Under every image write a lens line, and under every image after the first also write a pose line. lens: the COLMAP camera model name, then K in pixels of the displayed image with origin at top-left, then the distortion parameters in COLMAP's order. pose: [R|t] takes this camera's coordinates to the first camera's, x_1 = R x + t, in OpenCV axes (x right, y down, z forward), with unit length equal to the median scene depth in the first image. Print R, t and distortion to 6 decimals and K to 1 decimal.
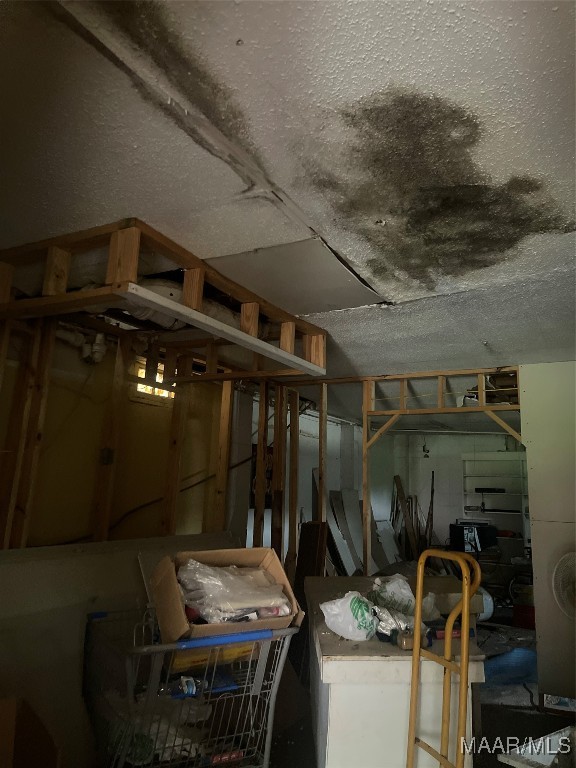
lens RADIAL K [[575.7, 0, 283.7], [0, 575.7, 385.7], [0, 0, 1]] dist [0.072055, -0.094202]
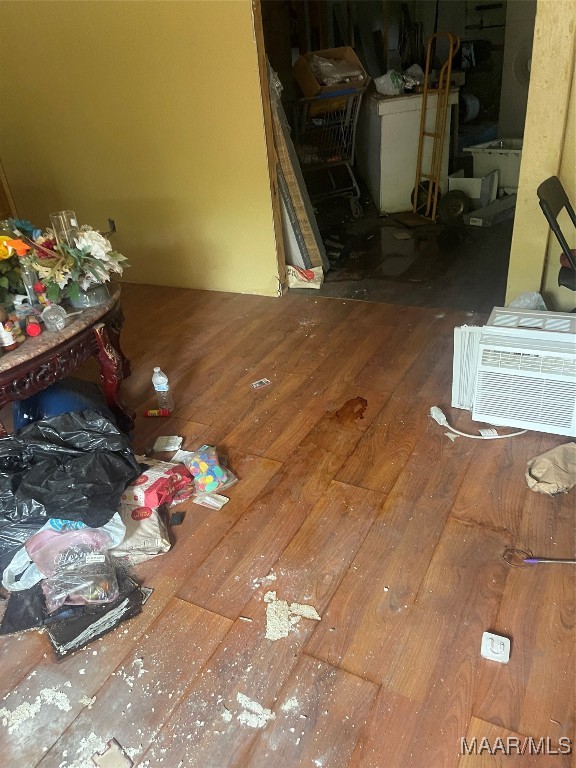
lens RADIAL K [[576.5, 0, 277.9], [0, 576.5, 388.7], [0, 0, 1]] dist [0.068994, -0.098226]
pose [[0.991638, -0.119767, -0.048062, -0.224270], [0.122349, 0.754057, 0.645312, -0.099878], [-0.041045, -0.645797, 0.762405, -0.872493]]
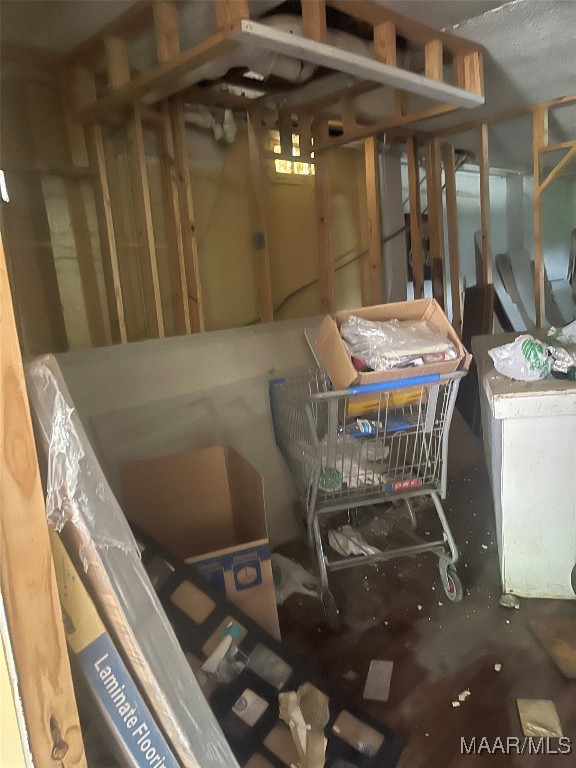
lens RADIAL K [[574.6, 0, 285.1], [0, 574.6, 396.1], [0, 0, 1]] dist [0.066138, -0.077852]
pose [[0.957330, -0.073601, -0.279467, 0.000925], [0.170458, 0.924708, 0.340381, 0.045486], [0.233372, -0.373495, 0.897797, 0.007781]]
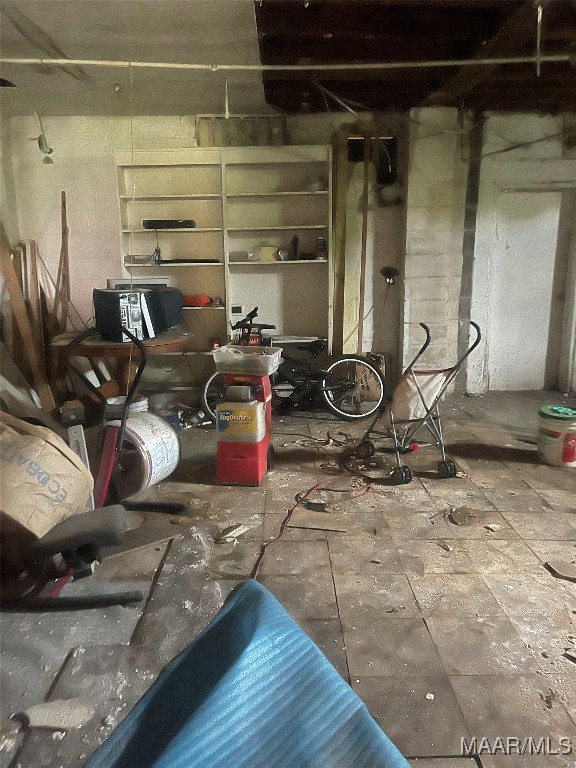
lens RADIAL K [[575.7, 0, 283.7], [0, 575.7, 385.7], [0, 0, 1]] dist [0.072055, -0.094202]
pose [[0.865485, -0.139772, 0.481040, 0.503449], [-0.054955, 0.927996, 0.368515, 0.347460], [-0.497912, -0.345379, 0.795485, 1.406431]]
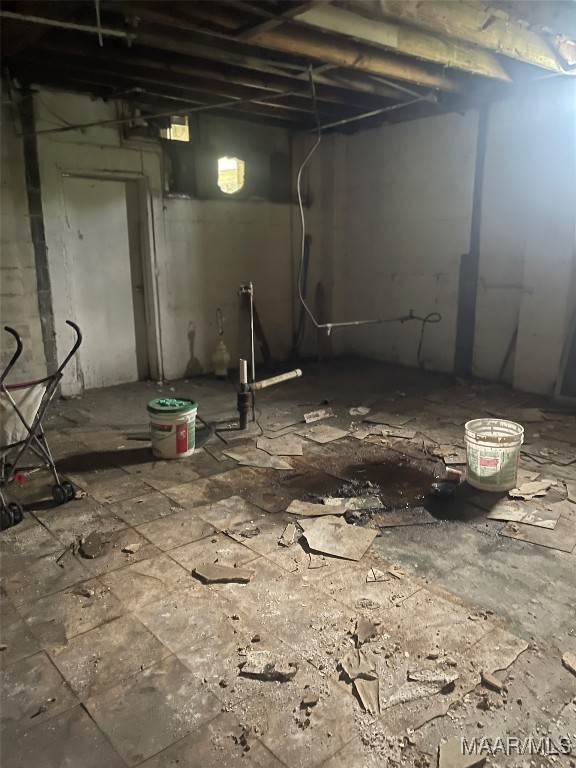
lens RADIAL K [[575.7, 0, 283.7], [0, 575.7, 385.7], [0, 0, 1]] dist [0.072055, -0.094202]
pose [[0.331592, -0.244827, 0.911102, 0.580576], [-0.152224, 0.939202, 0.307779, 0.373467], [-0.931061, -0.240749, 0.274163, 1.526532]]
